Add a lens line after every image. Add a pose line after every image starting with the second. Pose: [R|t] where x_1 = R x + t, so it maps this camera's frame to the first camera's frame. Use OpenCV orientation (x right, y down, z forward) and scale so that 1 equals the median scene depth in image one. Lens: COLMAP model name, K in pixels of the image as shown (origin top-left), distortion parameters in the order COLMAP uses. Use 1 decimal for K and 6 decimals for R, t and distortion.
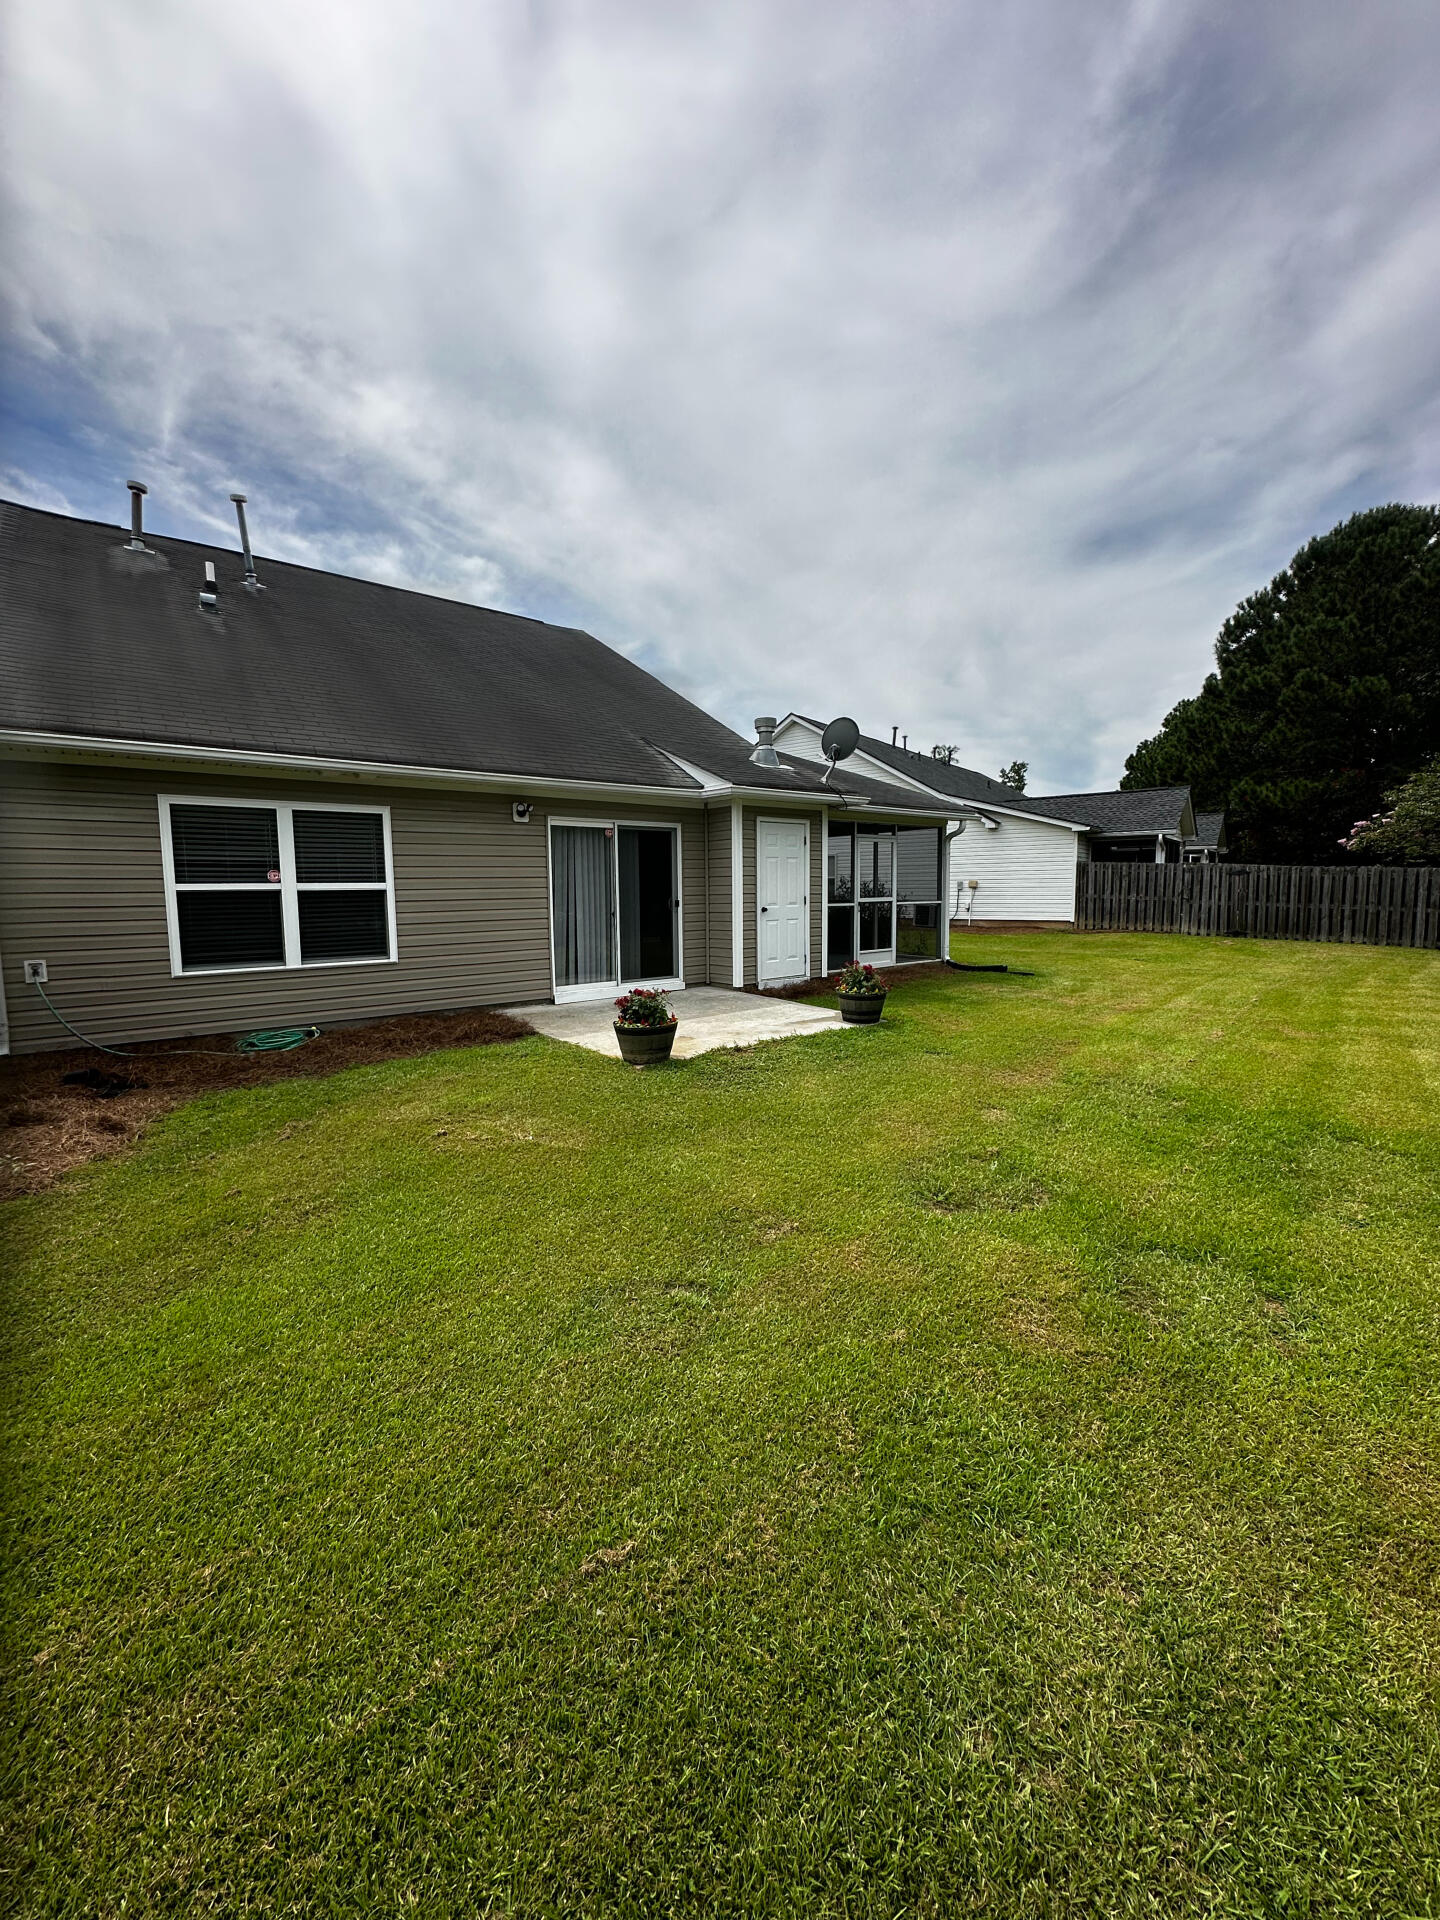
lens RADIAL K [[765.4, 0, 721.0], [0, 765.4, 960.3], [0, 0, 1]] dist [-0.003533, 0.000511]
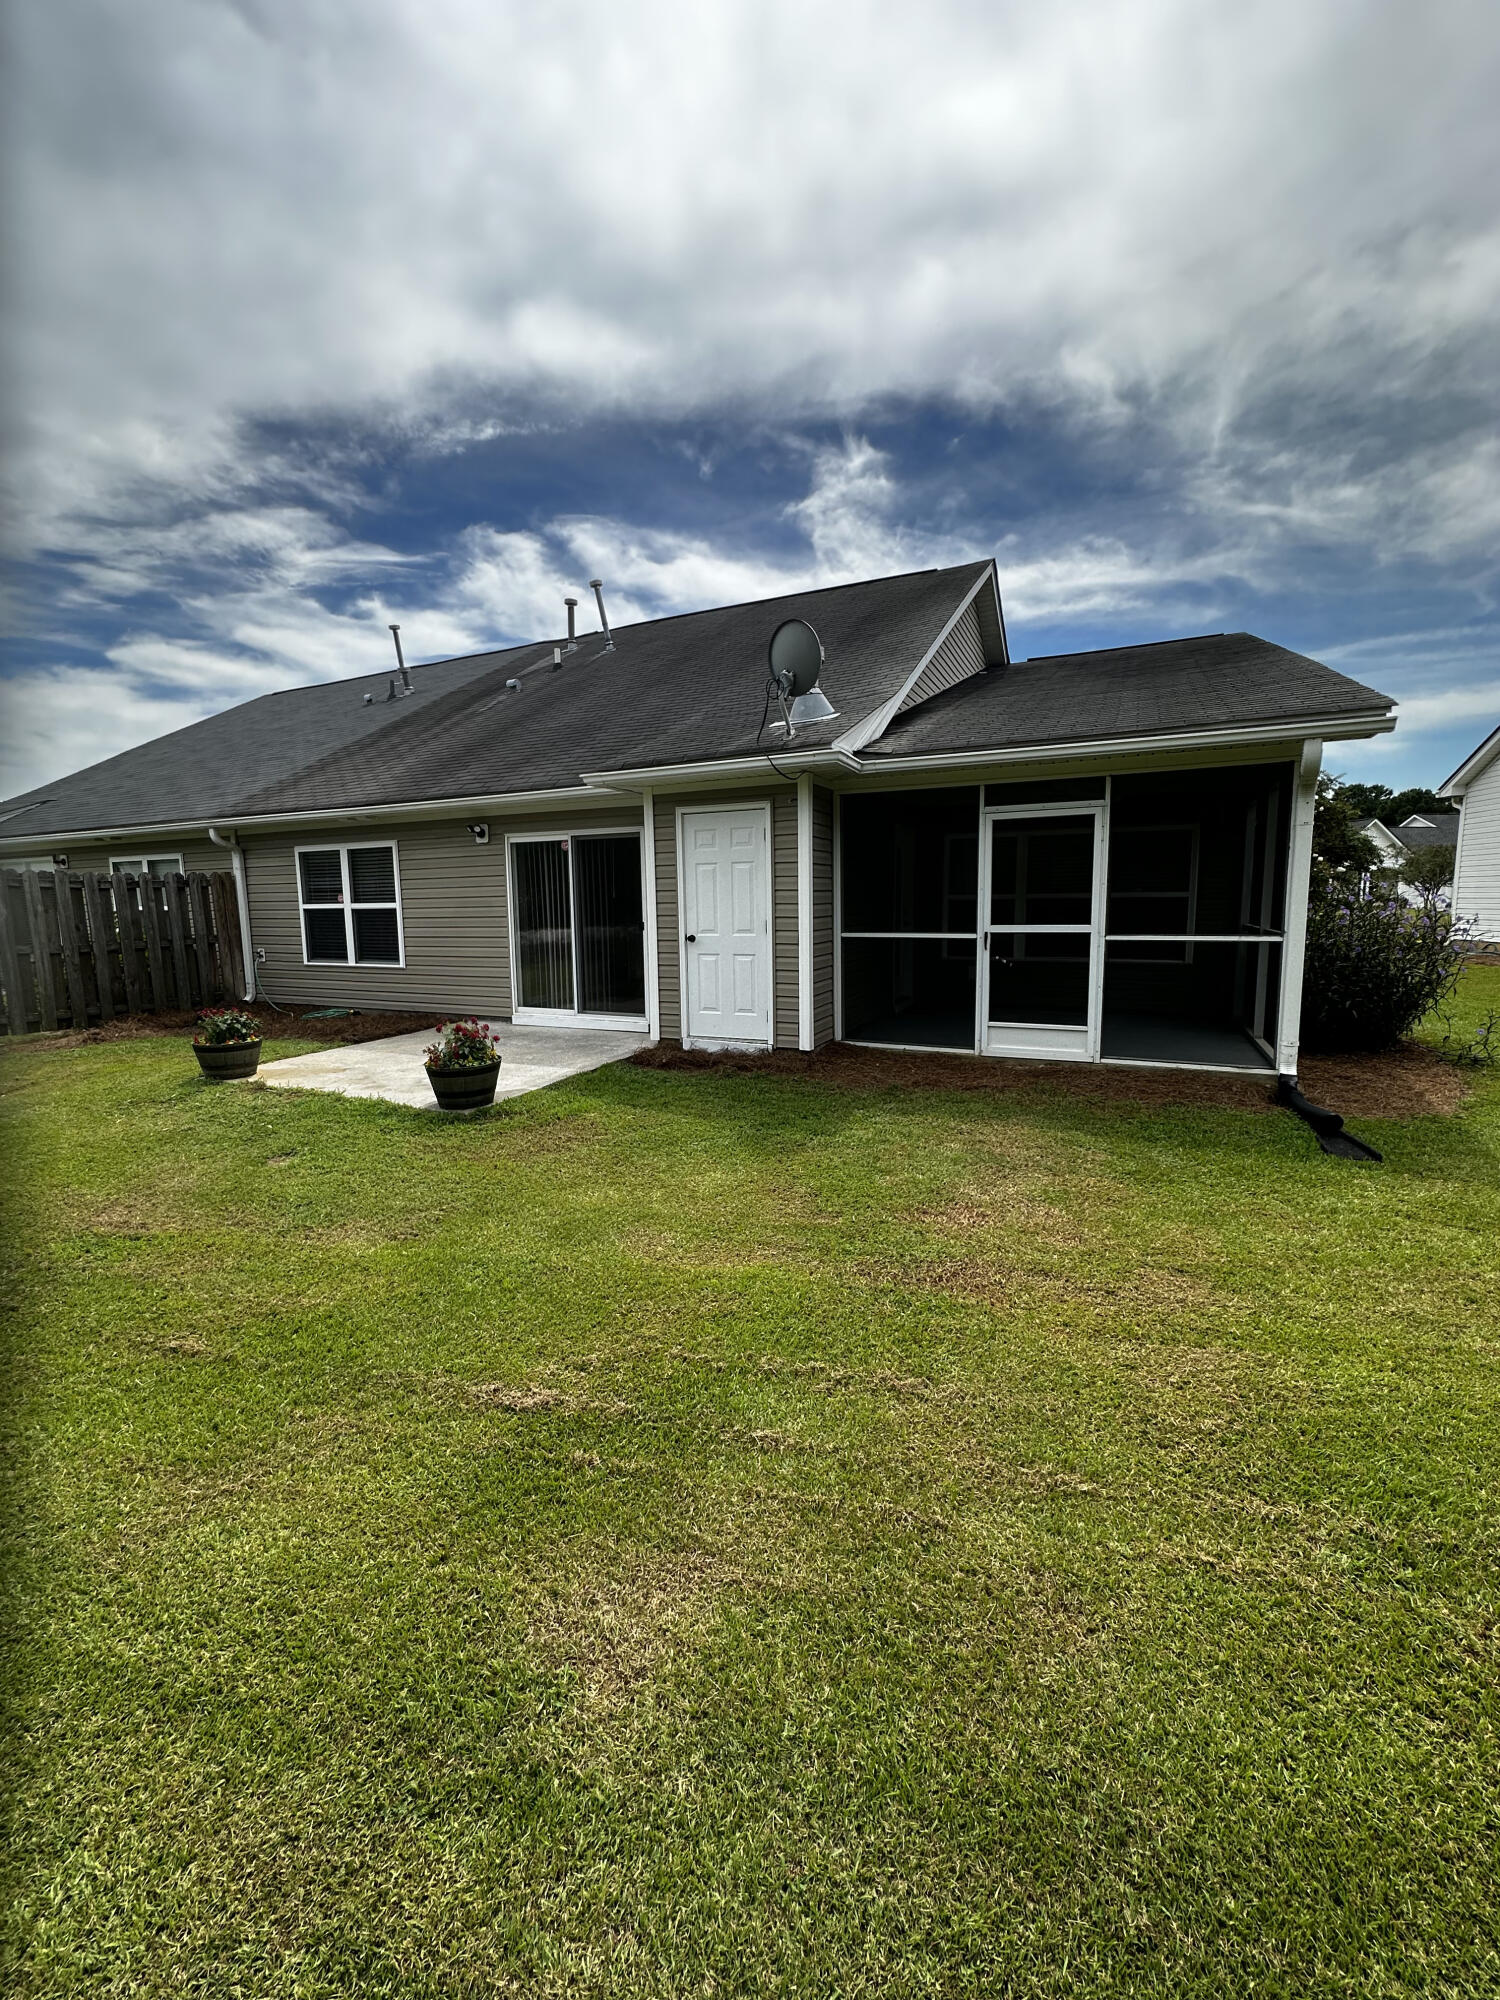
lens RADIAL K [[797.3, 0, 751.0], [0, 797.3, 1000.3], [0, 0, 1]] dist [-0.003533, 0.000511]
pose [[0.451663, 0.111752, -0.885162, 0.878912], [-0.077921, 0.993274, 0.085641, -0.090720], [0.888780, 0.030291, 0.457333, 0.841857]]
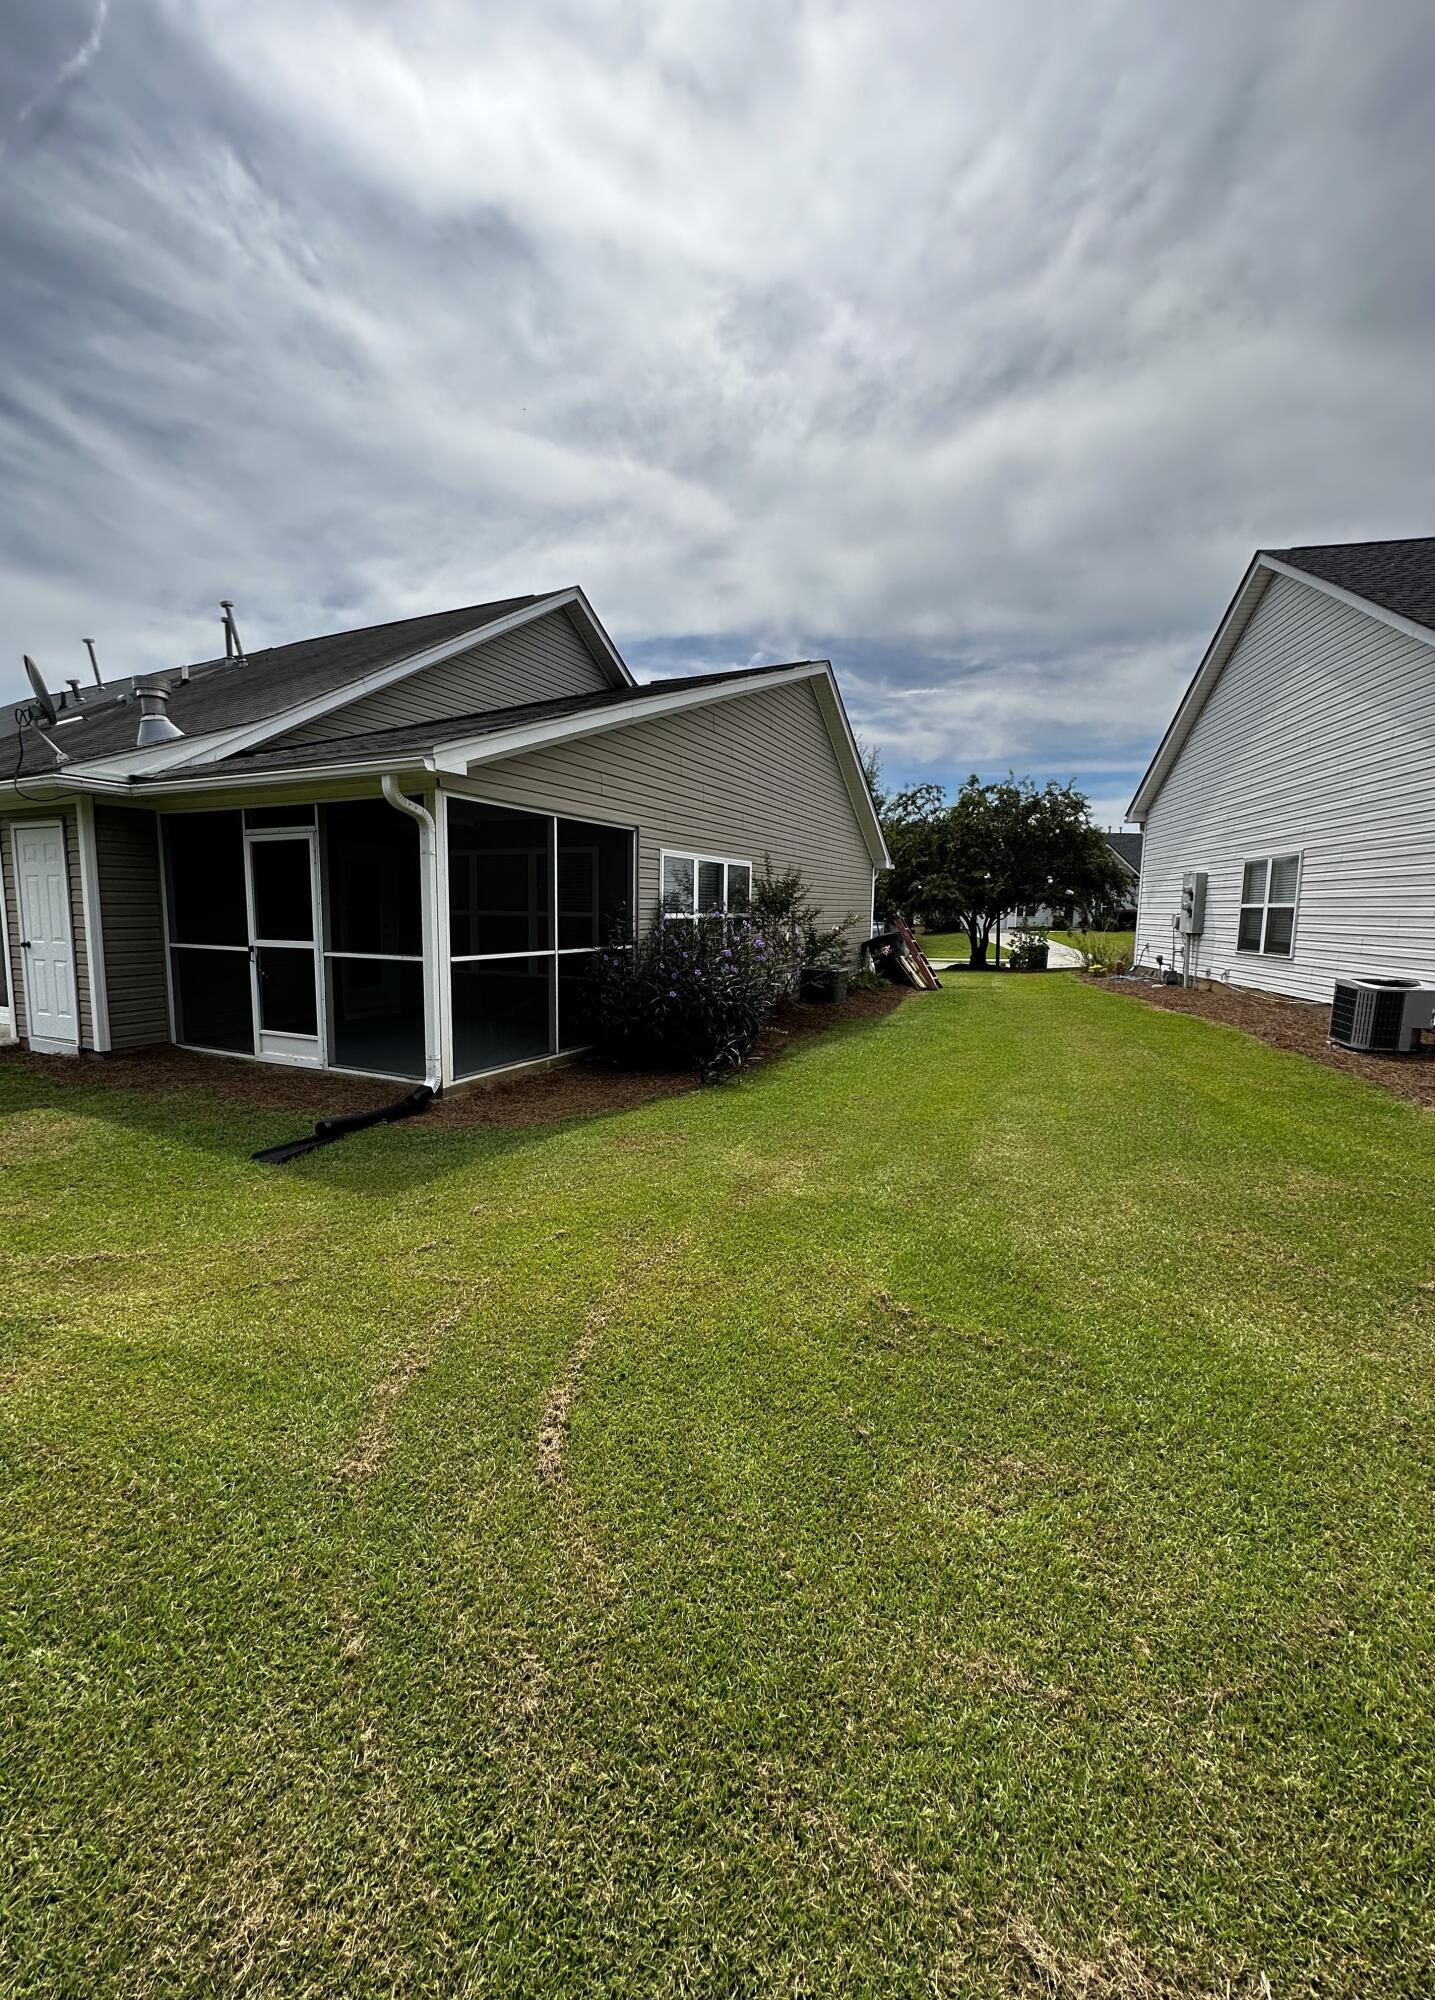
lens RADIAL K [[790.0, 0, 717.5], [0, 790.0, 1000.0], [0, 0, 1]] dist [-0.001108, -0.000059]
pose [[0.432645, 0.113313, -0.894415, 1.264027], [-0.104166, 0.991709, 0.075252, -0.168822], [0.895526, 0.060610, 0.440861, 1.505752]]
